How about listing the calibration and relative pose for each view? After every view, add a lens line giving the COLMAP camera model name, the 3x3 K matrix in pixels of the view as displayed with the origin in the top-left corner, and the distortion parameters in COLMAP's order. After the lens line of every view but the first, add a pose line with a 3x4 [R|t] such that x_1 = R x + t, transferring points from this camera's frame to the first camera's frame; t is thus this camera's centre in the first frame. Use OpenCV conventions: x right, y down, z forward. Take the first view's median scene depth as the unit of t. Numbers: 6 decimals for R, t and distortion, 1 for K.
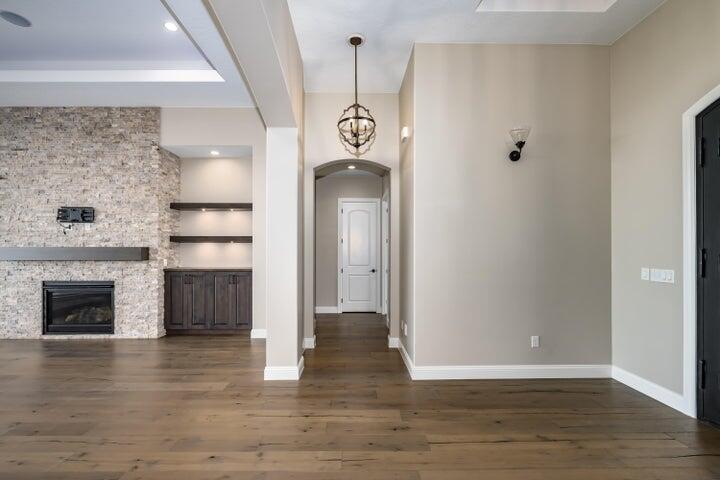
lens RADIAL K [[274.5, 0, 356.8], [0, 274.5, 248.4], [0, 0, 1]] dist [-0.002755, -0.000161]
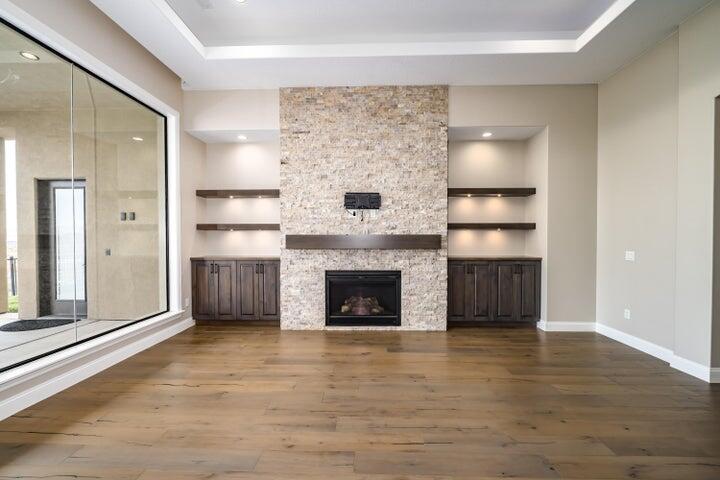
lens RADIAL K [[286.7, 0, 359.5], [0, 286.7, 242.3], [0, 0, 1]] dist [-0.007108, -0.000102]
pose [[0.999360, -0.000709, -0.035767, -0.993253], [0.001427, 0.999798, 0.020071, 0.001067], [0.035746, -0.020109, 0.999159, 0.002405]]
